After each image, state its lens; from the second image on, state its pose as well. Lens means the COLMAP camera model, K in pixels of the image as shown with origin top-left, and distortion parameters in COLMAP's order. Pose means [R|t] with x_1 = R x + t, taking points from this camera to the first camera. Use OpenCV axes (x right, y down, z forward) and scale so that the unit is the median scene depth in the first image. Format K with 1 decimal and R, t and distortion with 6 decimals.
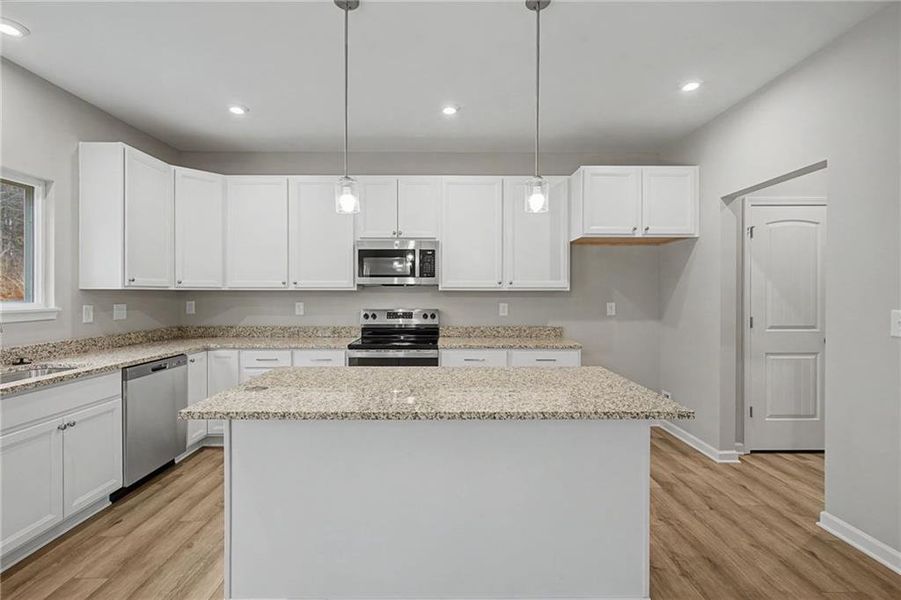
lens RADIAL K [[413.5, 0, 447.3], [0, 413.5, 296.8], [0, 0, 1]] dist [-0.004913, 0.001570]
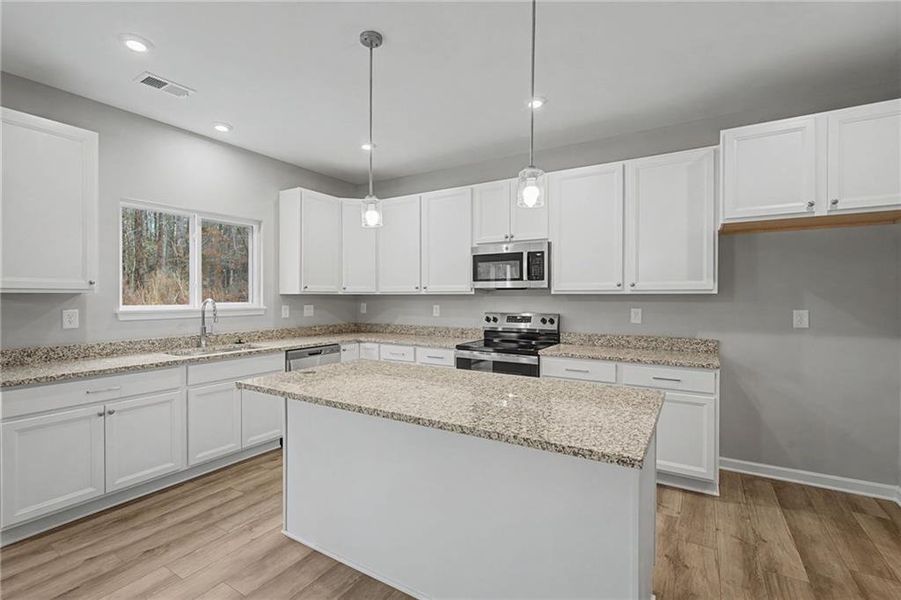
lens RADIAL K [[413.5, 0, 444.3], [0, 413.5, 299.7], [0, 0, 1]] dist [-0.004913, 0.001570]
pose [[0.844059, 0.004241, -0.536234, 0.309994], [-0.004112, 0.999991, 0.001437, -0.002912], [0.536235, 0.000992, 0.844068, 0.084454]]
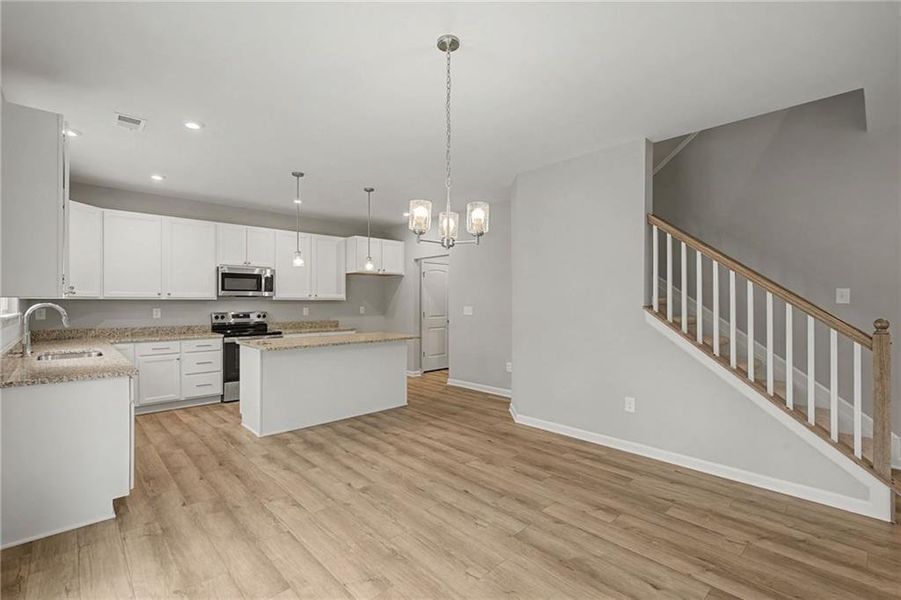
lens RADIAL K [[413.5, 0, 450.9], [0, 413.5, 303.1], [0, 0, 1]] dist [-0.004913, 0.001570]
pose [[0.725620, -0.003280, 0.688088, -0.700745], [0.005866, 0.999982, -0.001419, 0.004344], [-0.688070, 0.005066, 0.725626, -0.728895]]
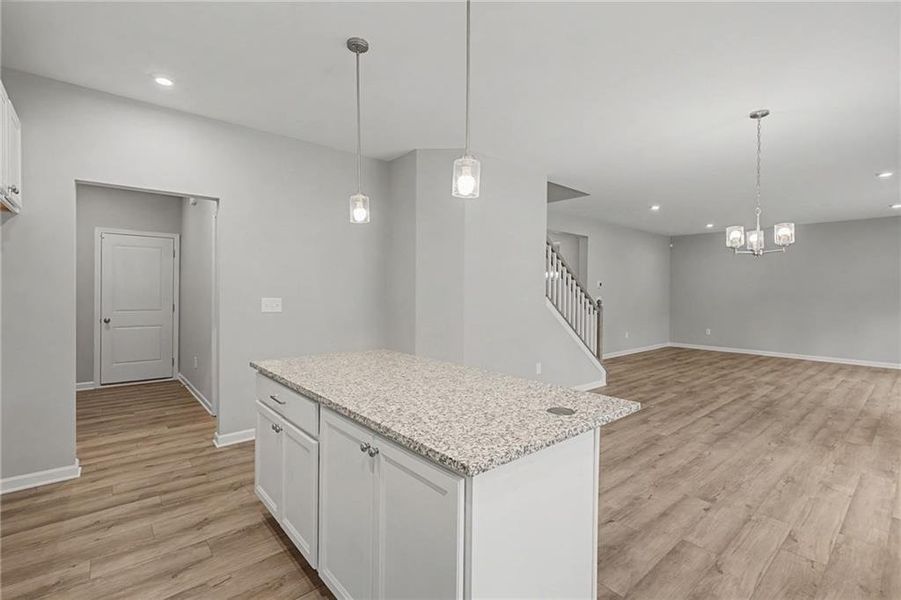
lens RADIAL K [[413.5, 0, 443.1], [0, 413.5, 298.6], [0, 0, 1]] dist [-0.004913, 0.001570]
pose [[-0.650743, -0.018872, 0.759064, -0.497641], [-0.001538, 0.999722, 0.023537, -0.006638], [-0.759297, 0.014149, -0.650591, 0.919678]]
